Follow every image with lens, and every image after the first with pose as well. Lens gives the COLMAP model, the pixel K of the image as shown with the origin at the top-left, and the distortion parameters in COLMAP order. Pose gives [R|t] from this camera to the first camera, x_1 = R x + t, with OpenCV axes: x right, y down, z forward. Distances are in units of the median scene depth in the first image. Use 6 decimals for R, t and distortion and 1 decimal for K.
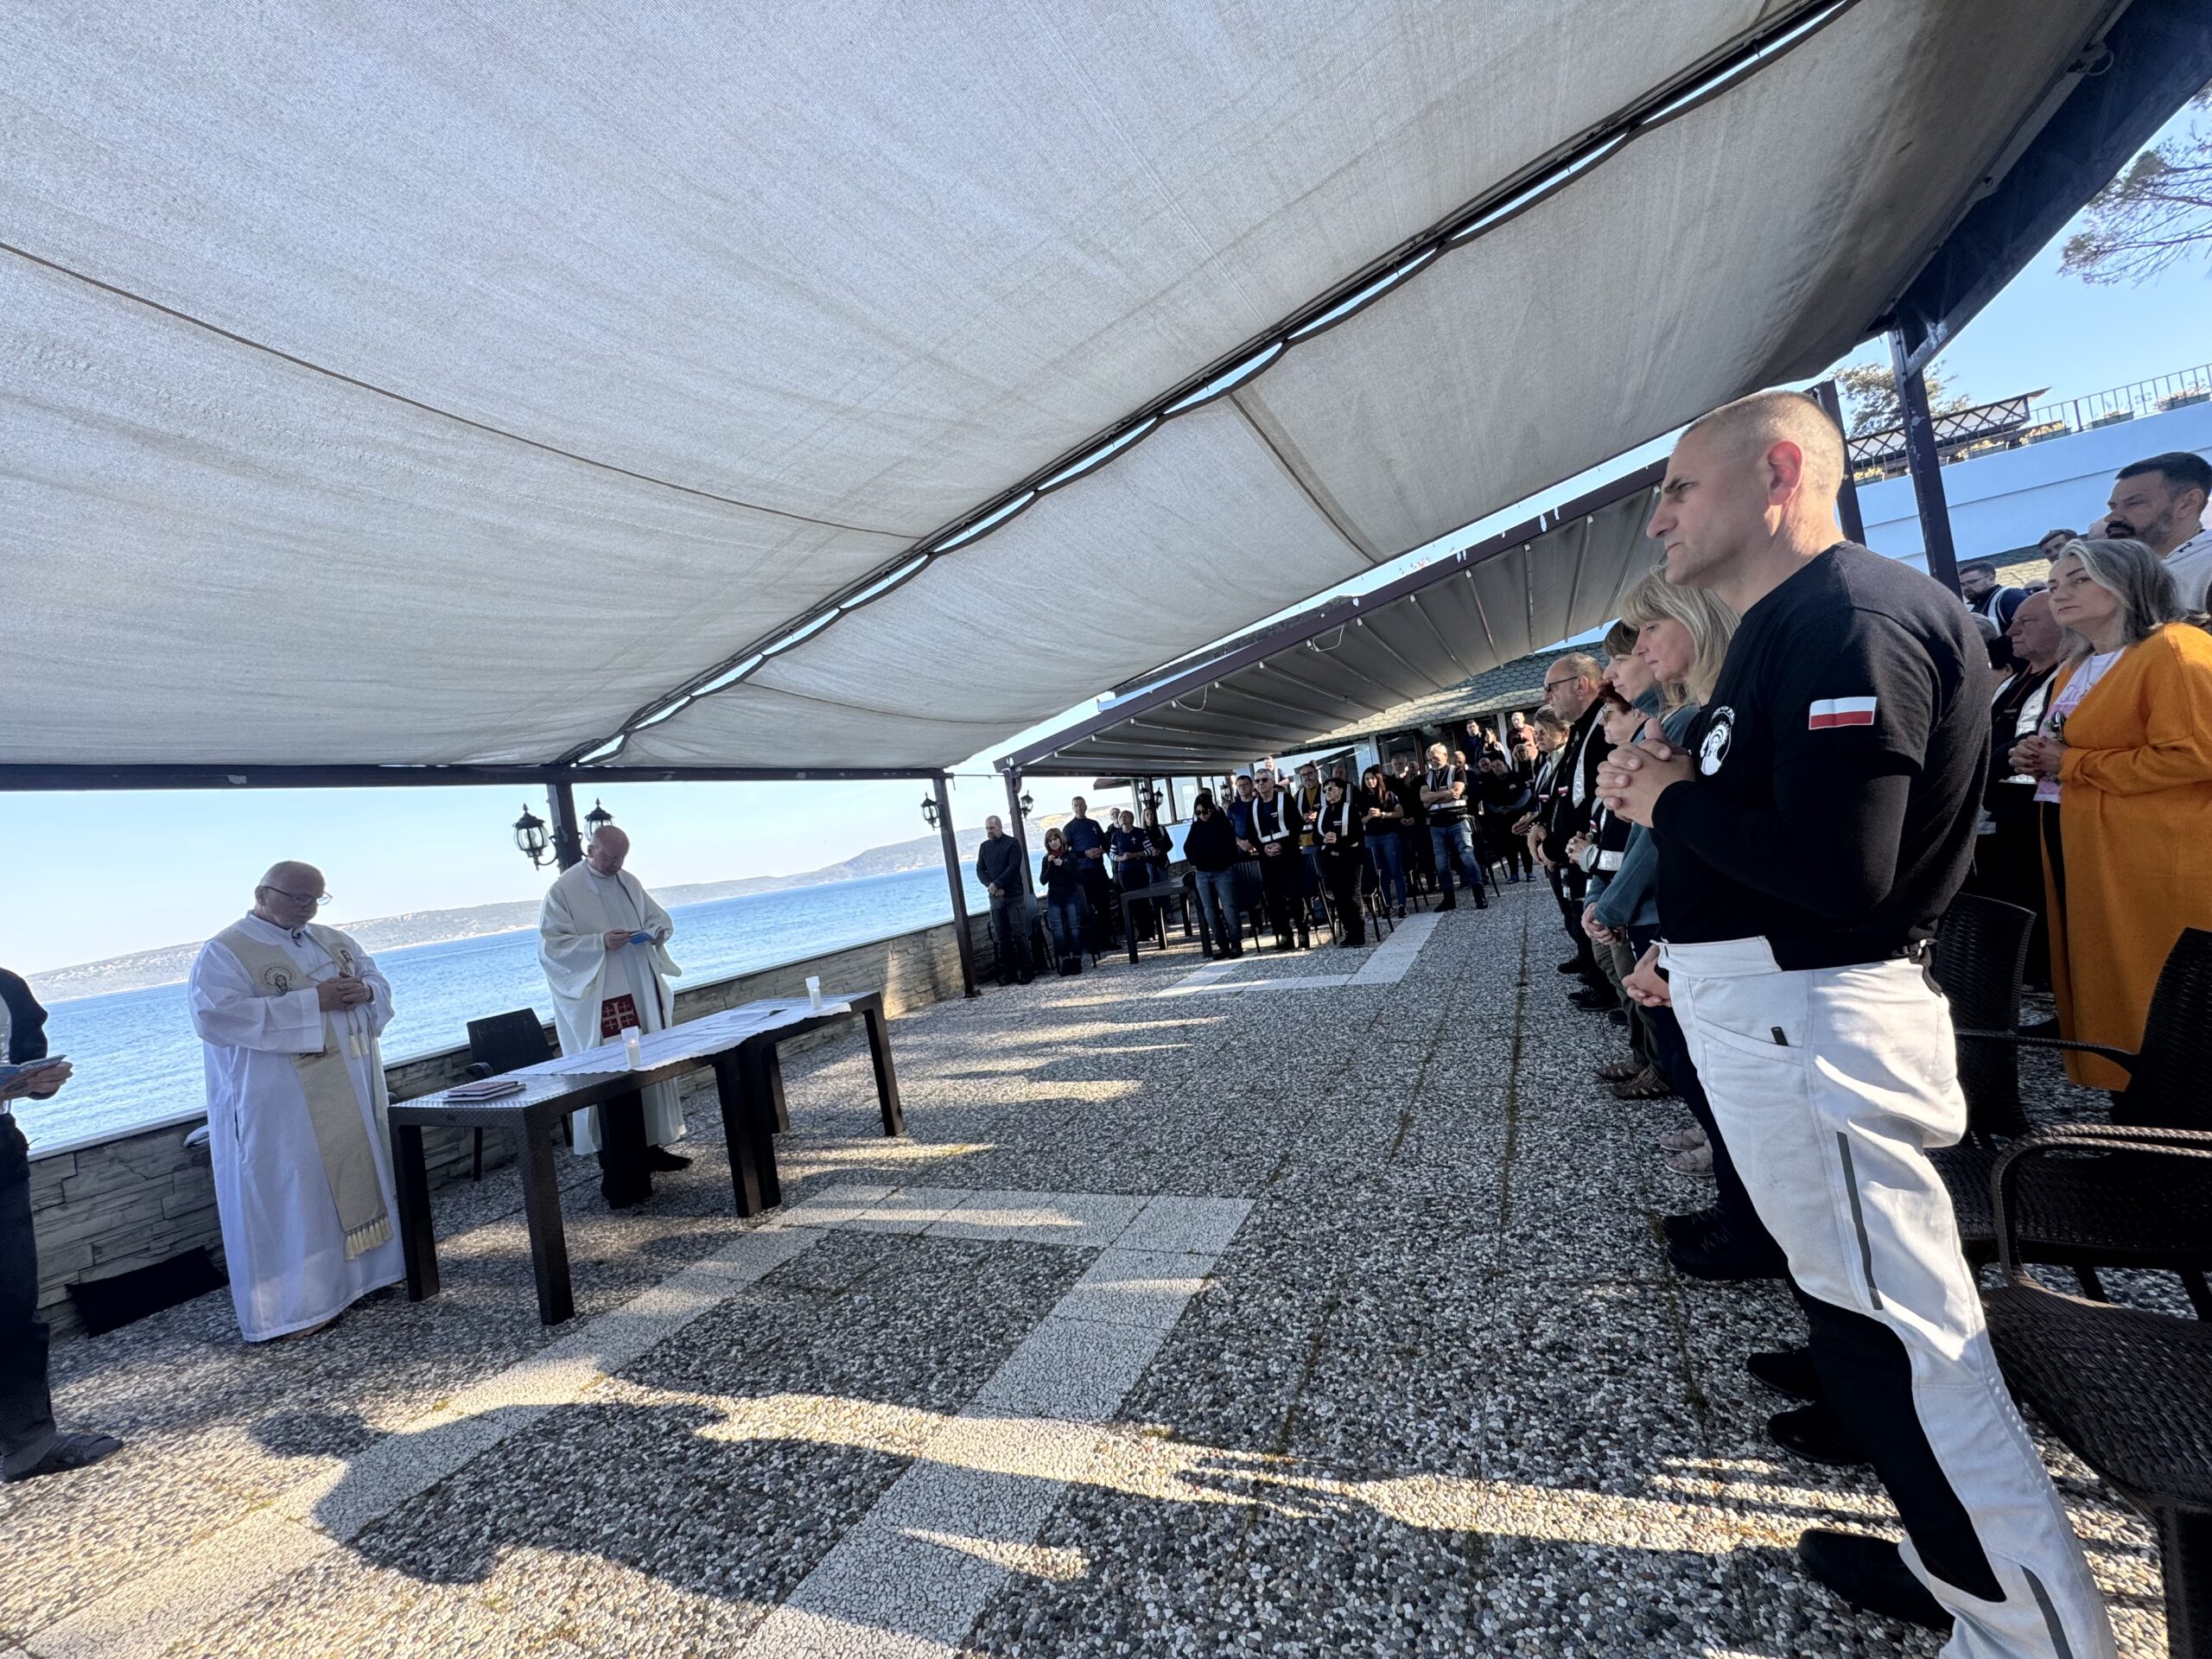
lens RADIAL K [[888.7, 0, 1103.8], [0, 888.7, 830.5], [0, 0, 1]] dist [-0.000064, 0.000028]
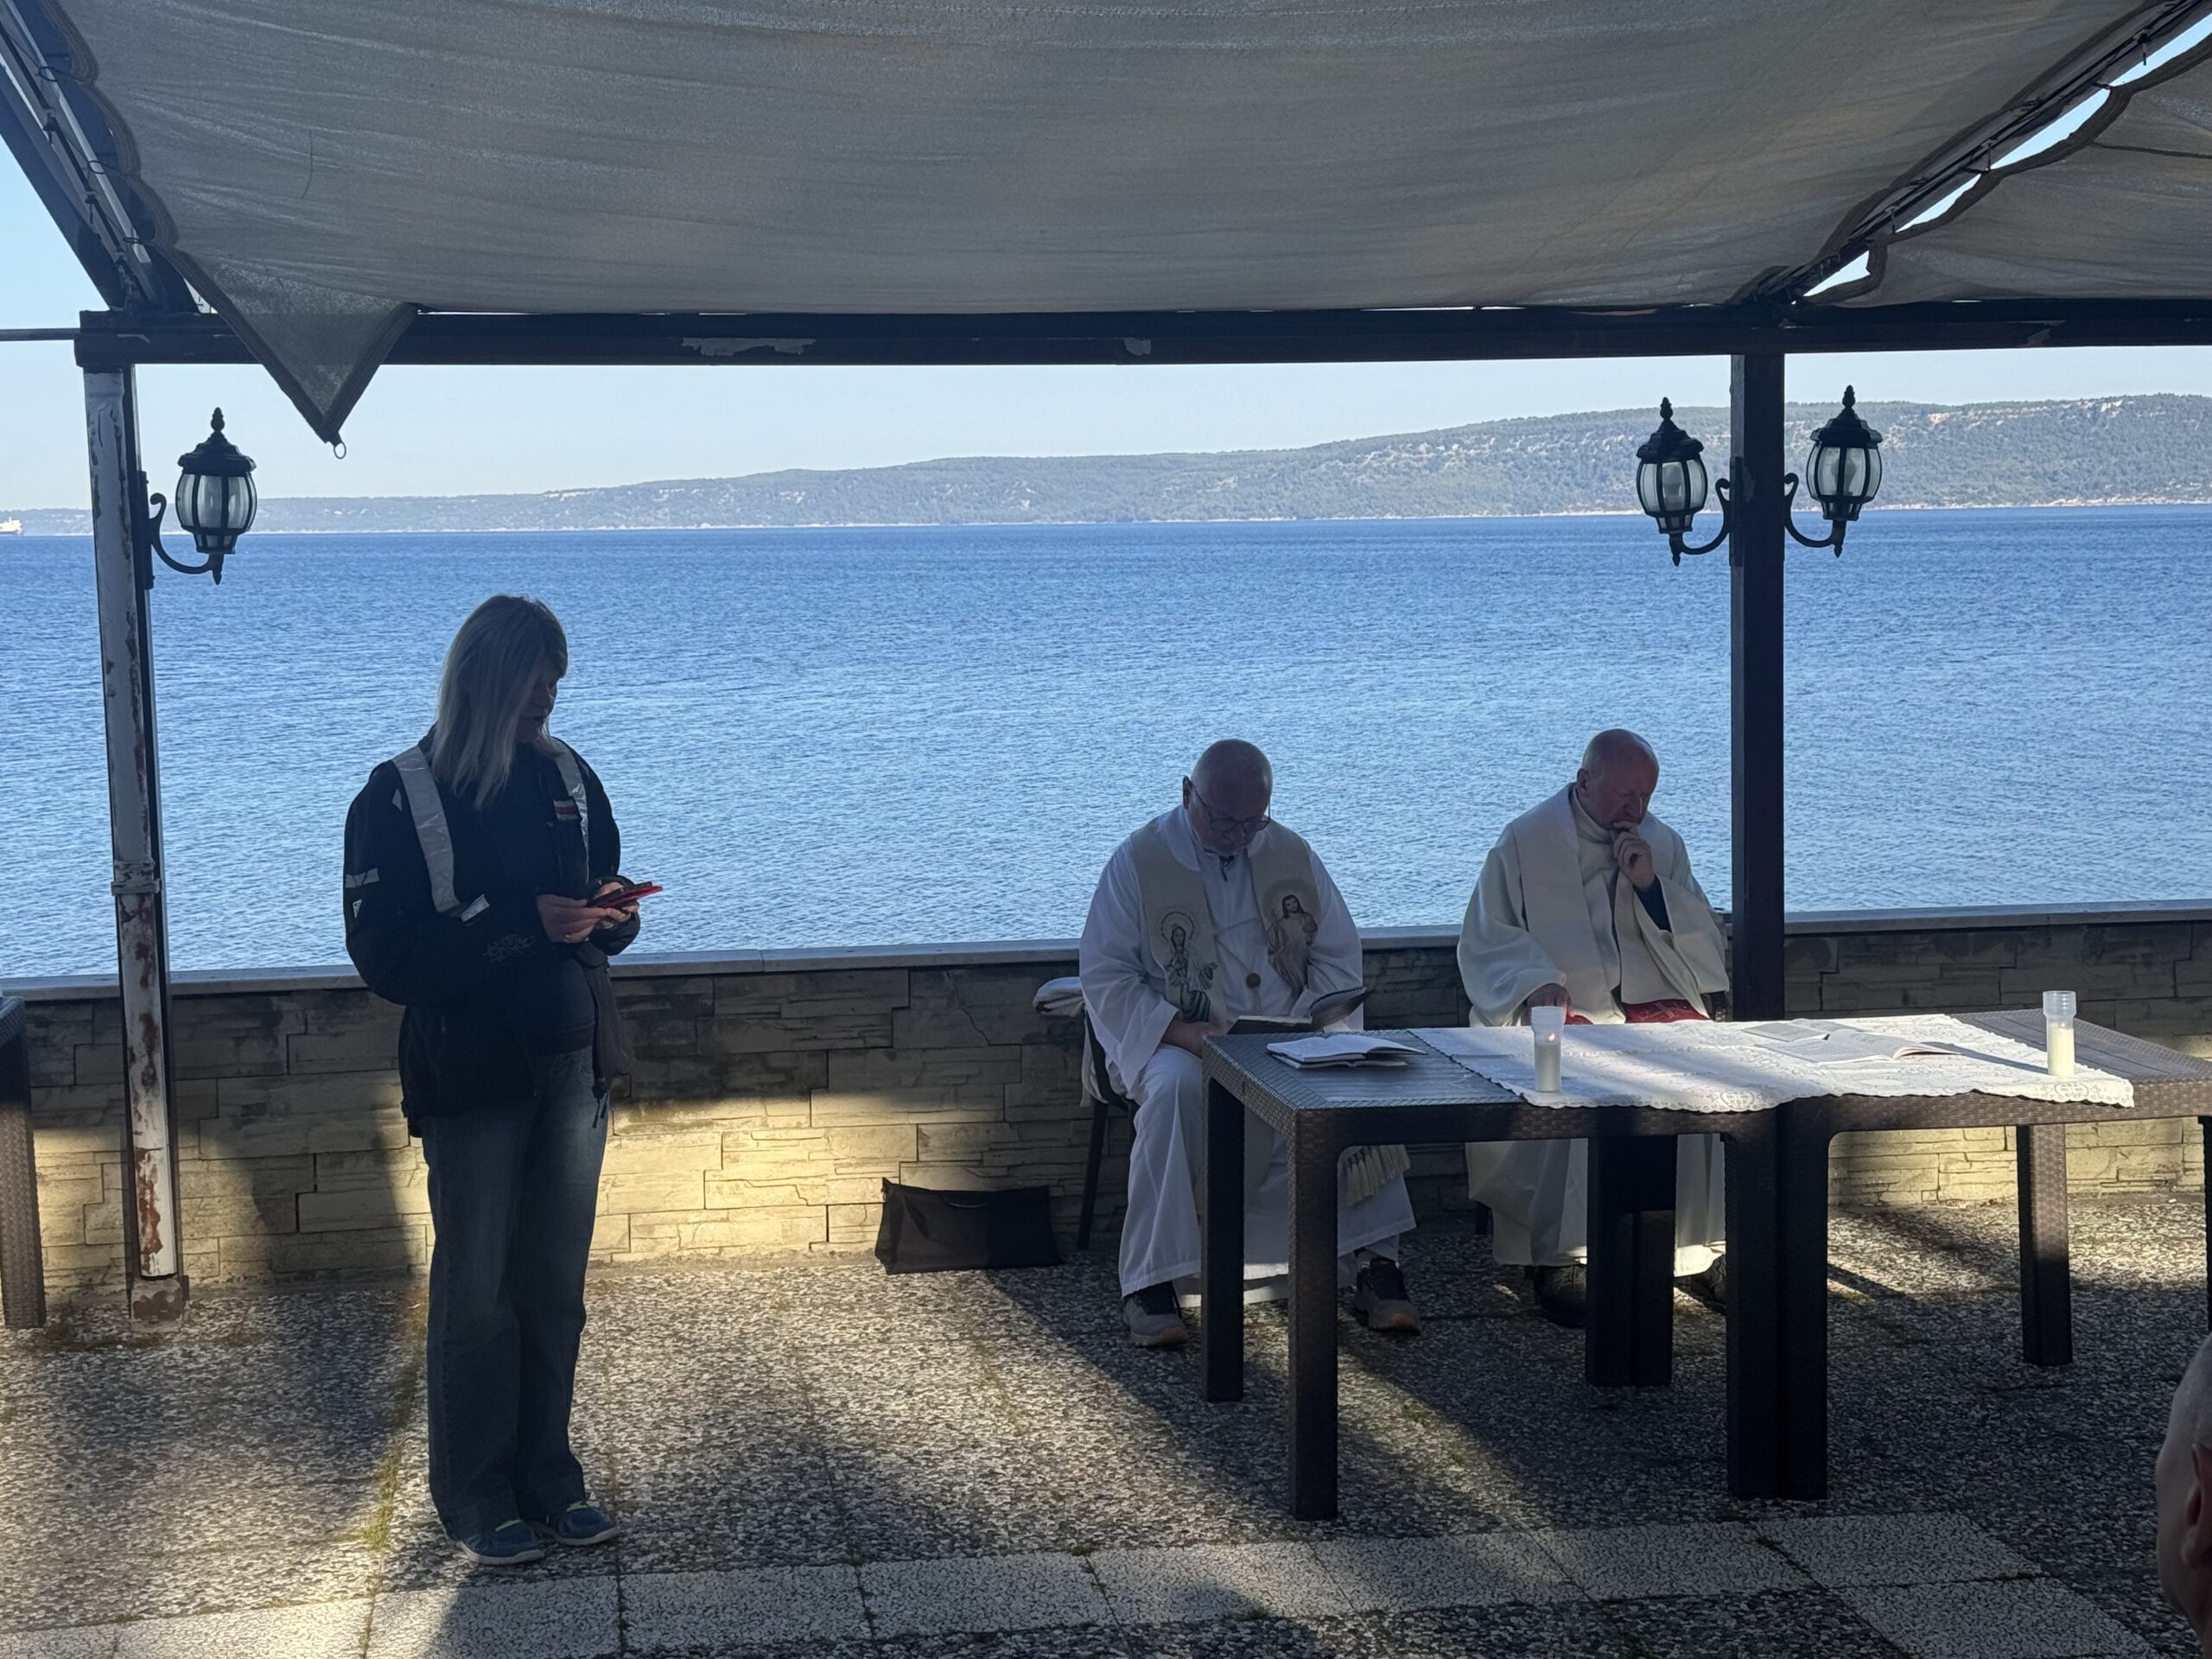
lens RADIAL K [[3406.5, 0, 1106.5], [0, 3406.5, 832.2], [0, 0, 1]] dist [0.233080, 0.000000]
pose [[0.591090, 0.213335, -0.777882, 0.486274], [-0.067138, 0.974056, 0.216120, -0.165819], [0.803806, -0.075521, 0.590078, -0.163076]]
